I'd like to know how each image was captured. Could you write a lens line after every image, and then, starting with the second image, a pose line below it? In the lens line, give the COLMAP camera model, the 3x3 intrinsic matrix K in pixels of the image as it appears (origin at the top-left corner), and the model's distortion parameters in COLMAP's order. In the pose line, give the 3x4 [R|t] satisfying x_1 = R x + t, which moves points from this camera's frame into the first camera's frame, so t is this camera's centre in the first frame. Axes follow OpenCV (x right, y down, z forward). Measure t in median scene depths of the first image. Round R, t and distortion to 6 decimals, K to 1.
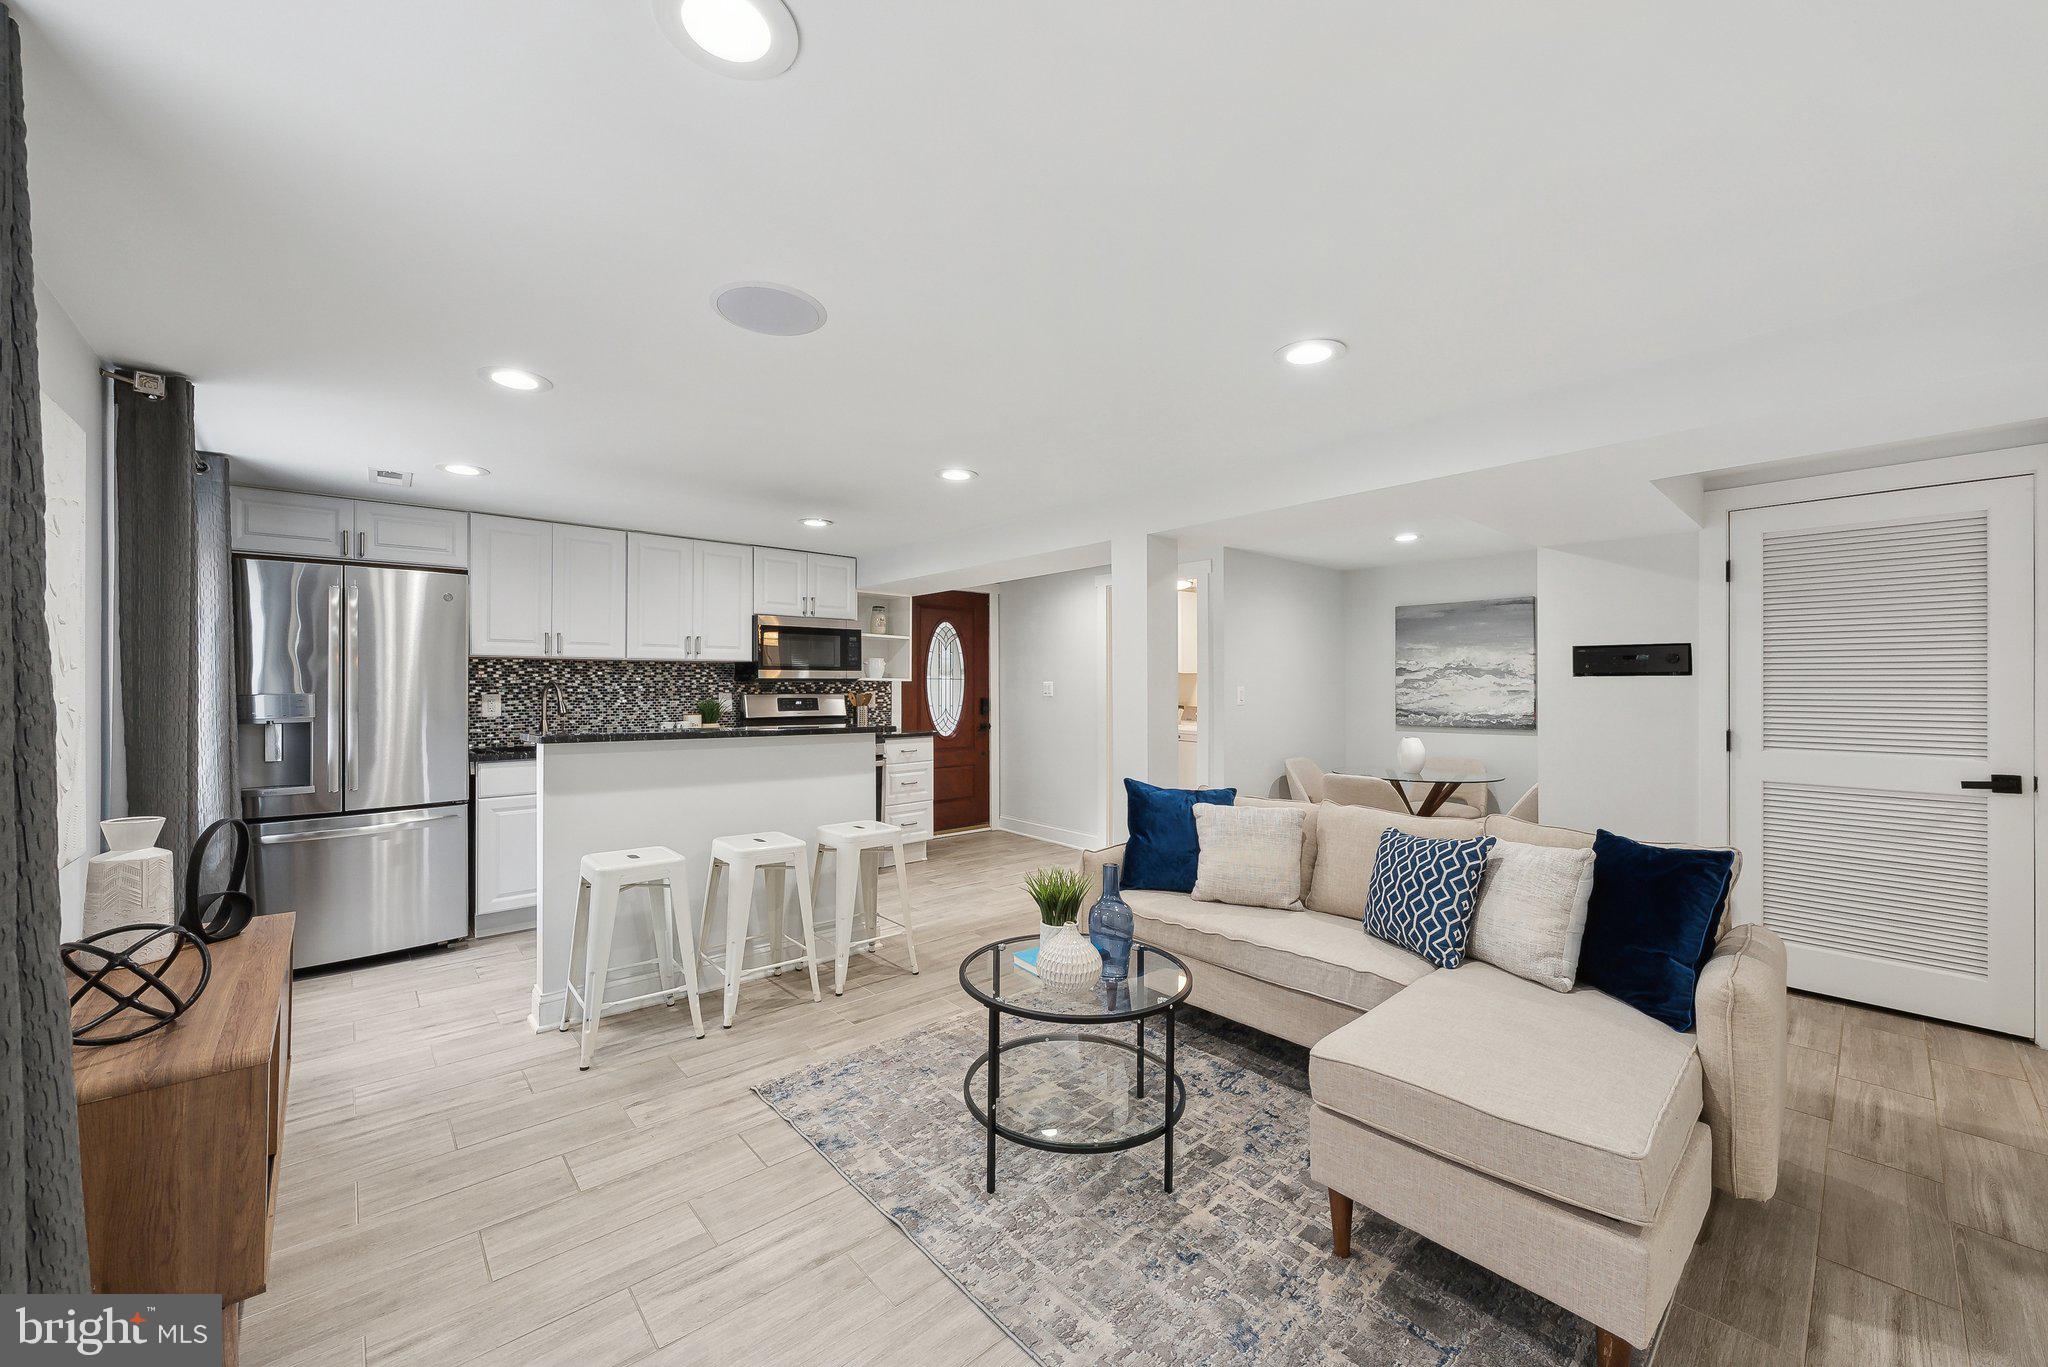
lens RADIAL K [[763.0, 0, 1034.0], [0, 763.0, 684.4], [0, 0, 1]] dist [-0.000012, -0.000409]
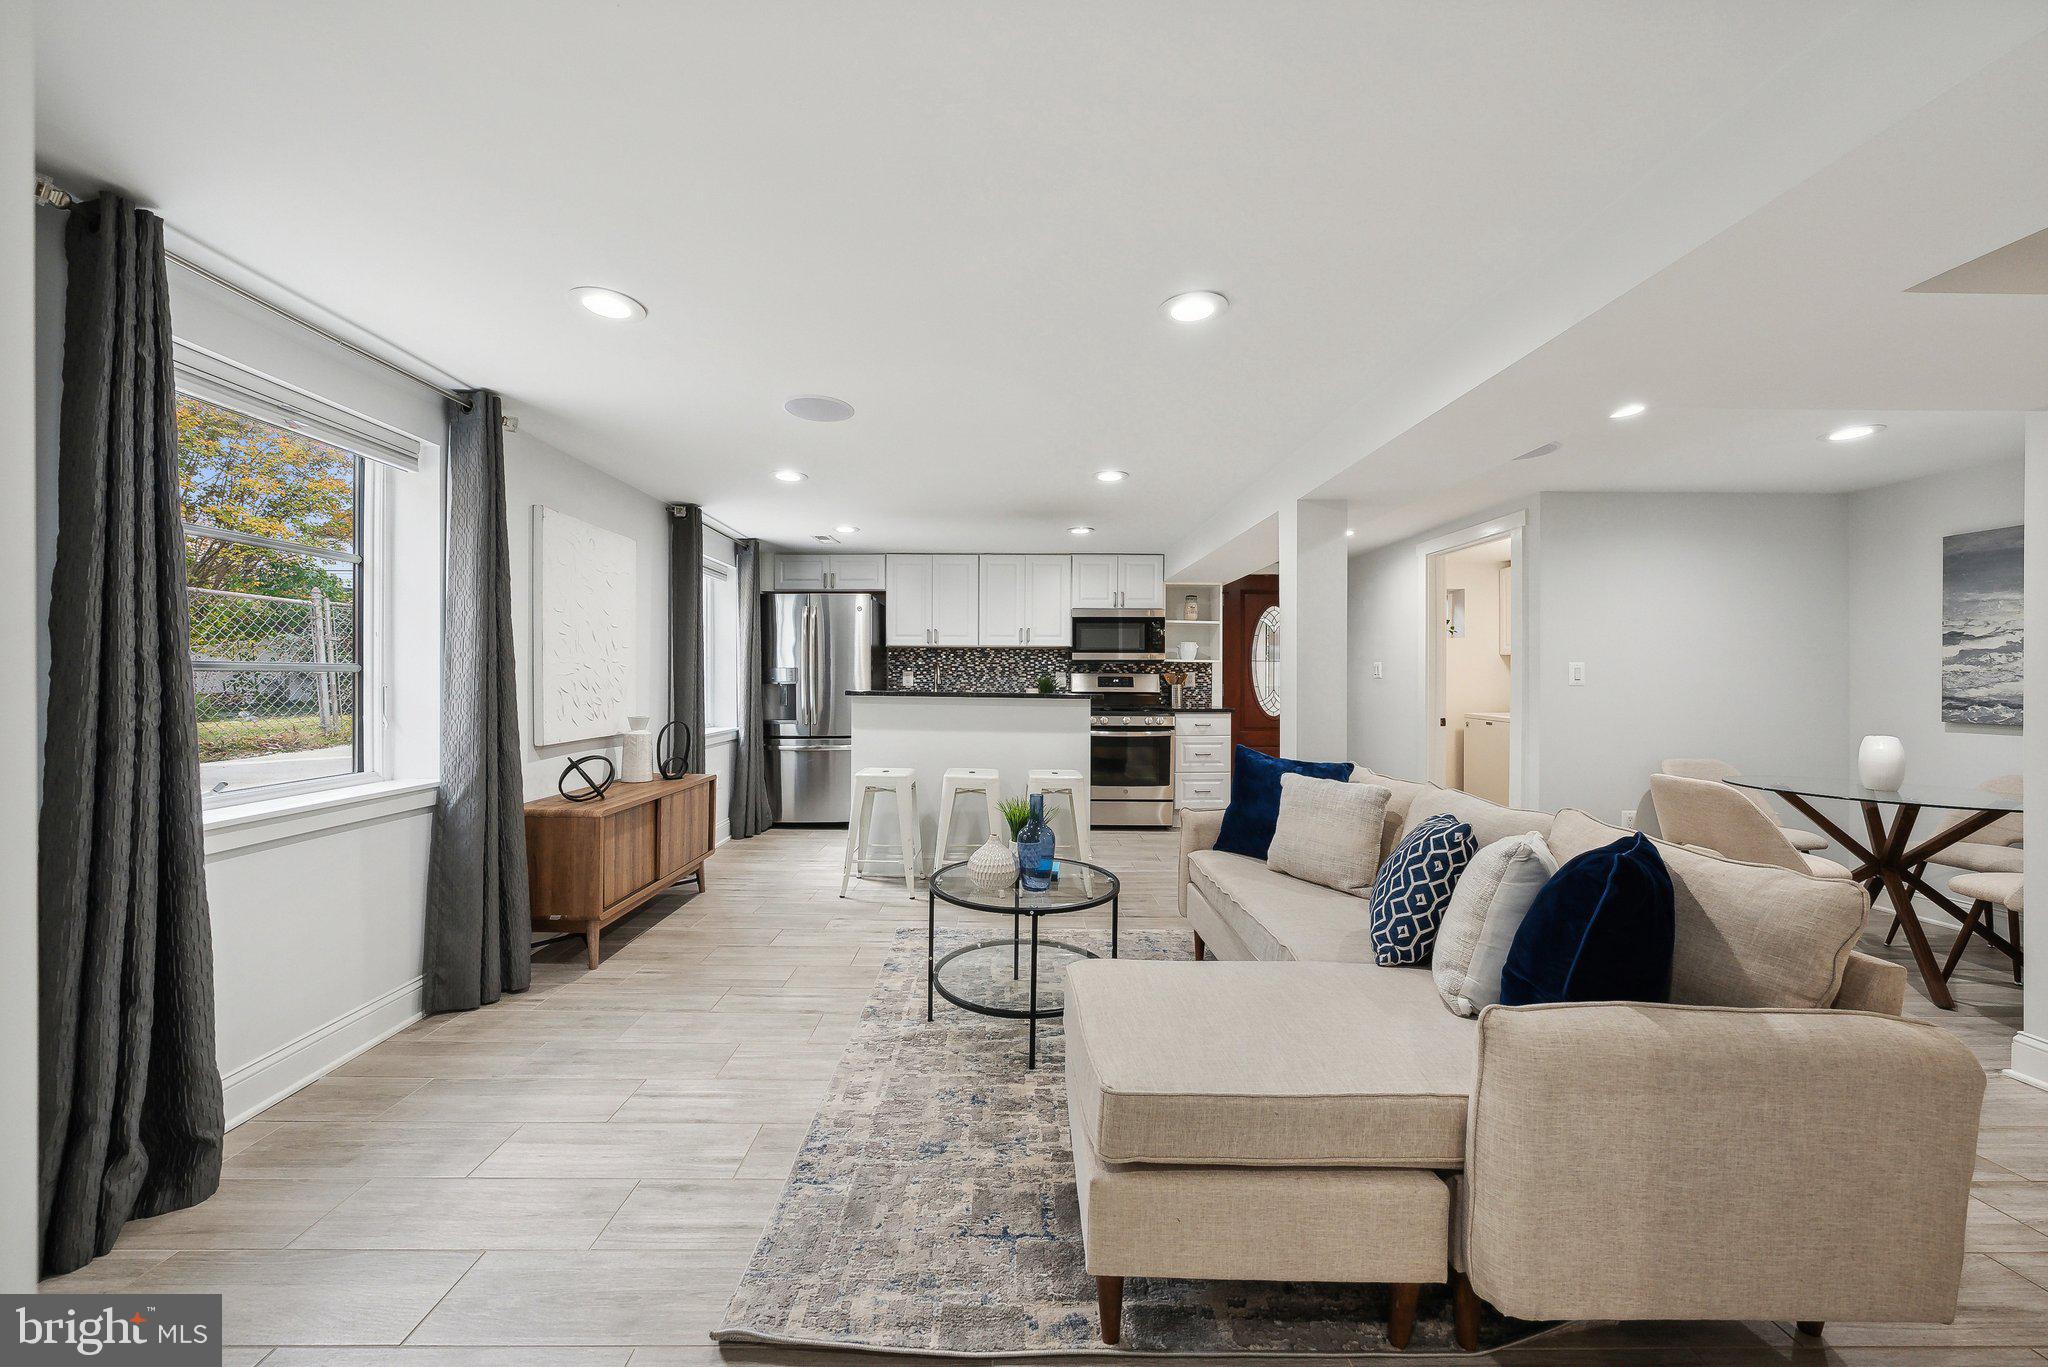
lens RADIAL K [[711.0, 0, 1028.0], [0, 711.0, 685.2], [0, 0, 1]] dist [-0.000903, 0.000266]
pose [[0.761070, 0.008450, -0.648615, 0.356760], [-0.002359, 0.999945, 0.010259, 0.023271], [0.648665, -0.006278, 0.761048, 0.064128]]
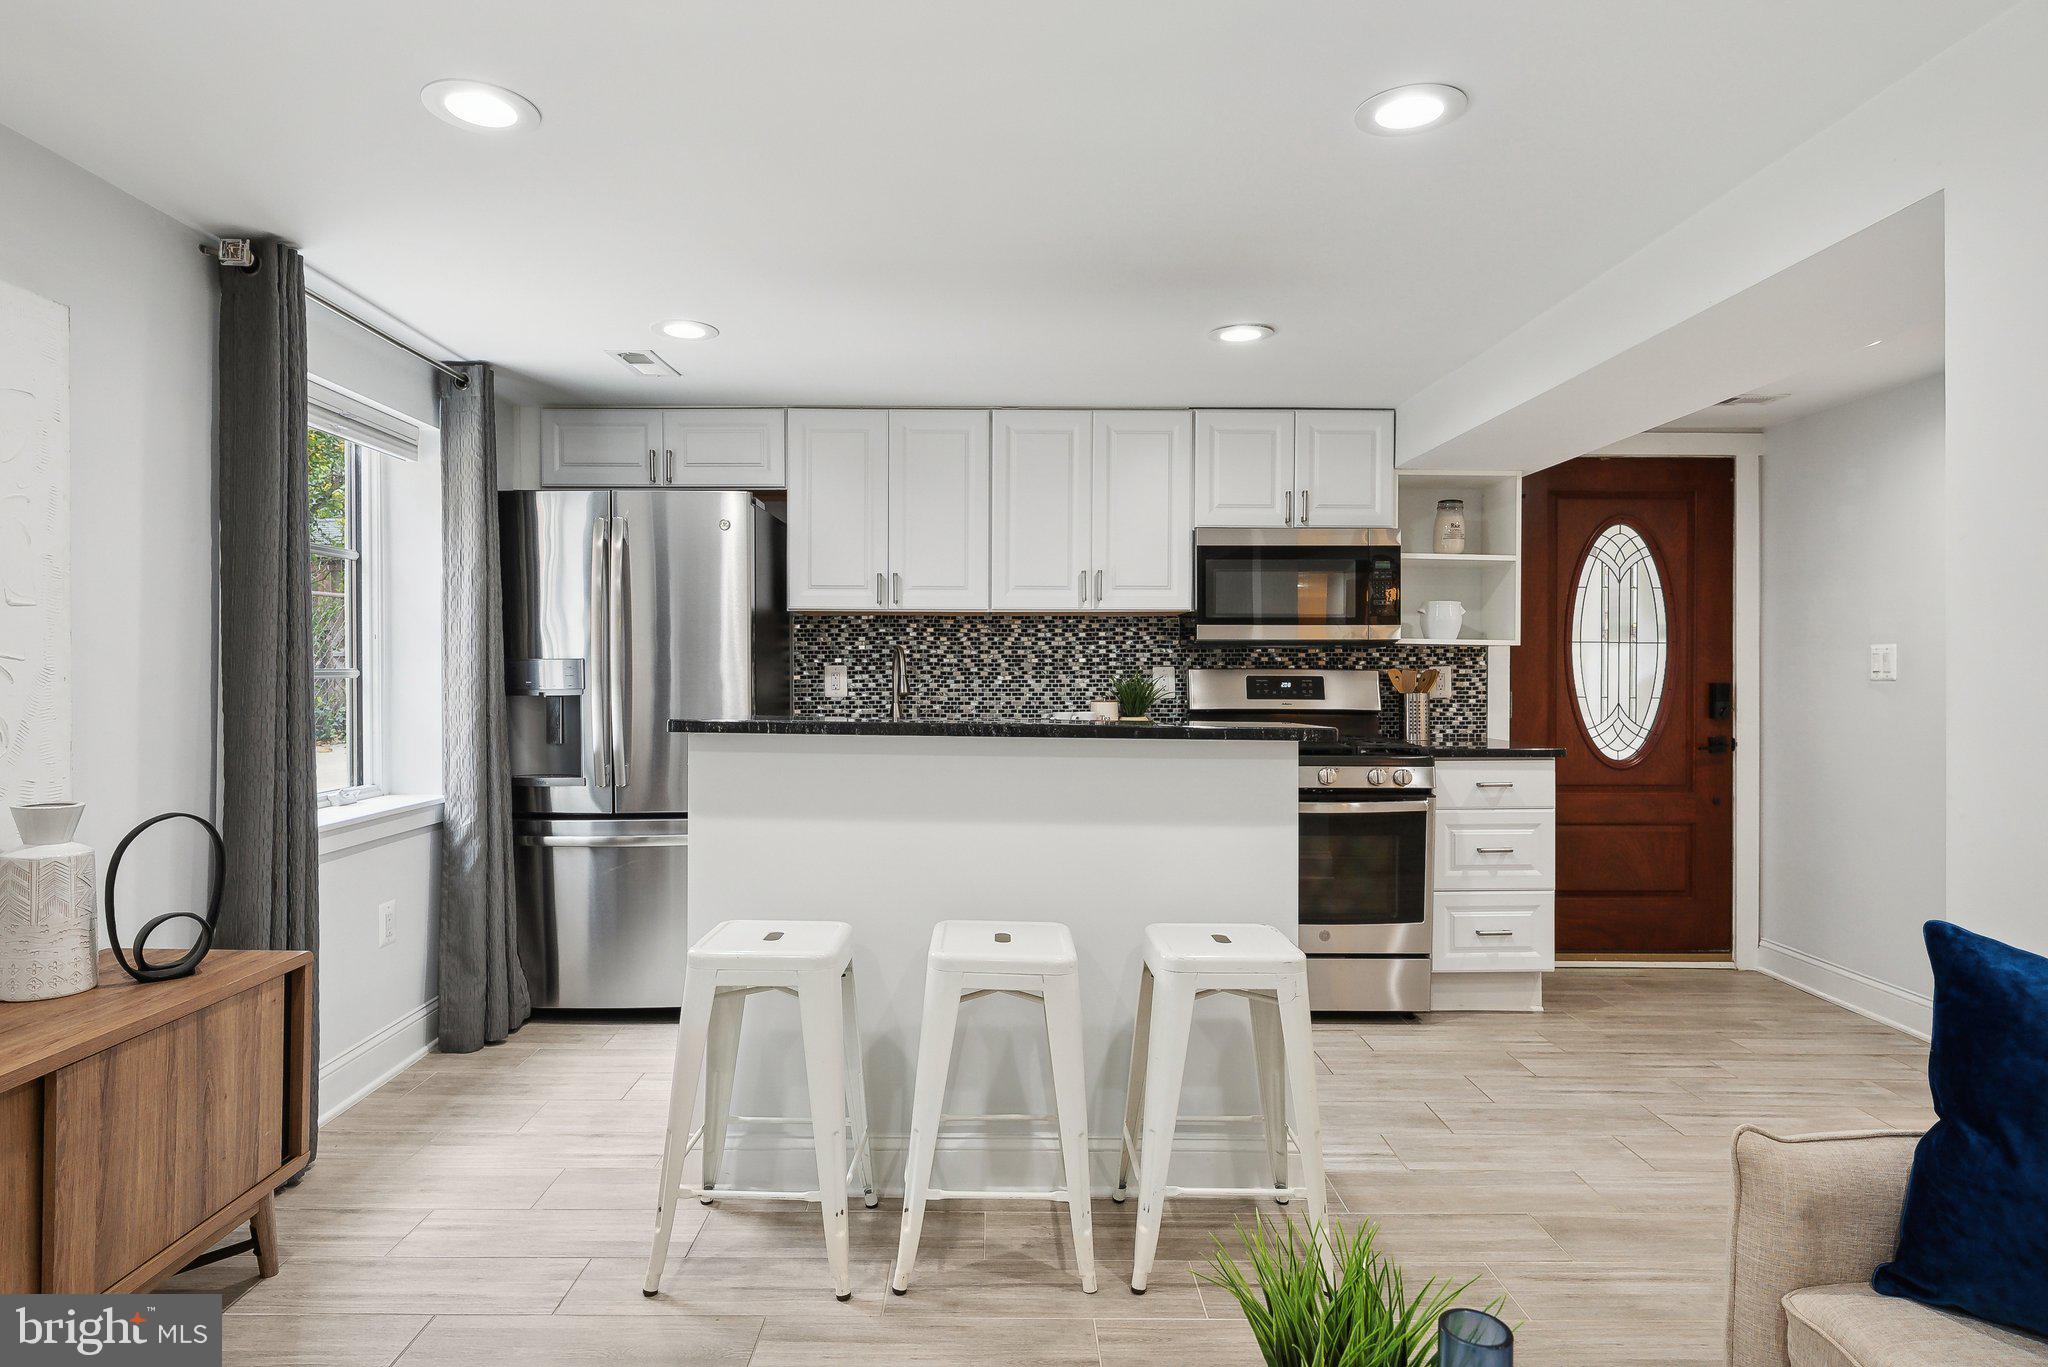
lens RADIAL K [[1131.0, 0, 1014.2], [0, 1131.0, 684.3], [0, 0, 1]] dist [0.003019, 0.000946]
pose [[0.751275, 0.009182, -0.659926, 0.097637], [-0.001419, 0.999923, 0.012297, 0.015724], [0.659988, -0.008302, 0.751230, 0.286677]]
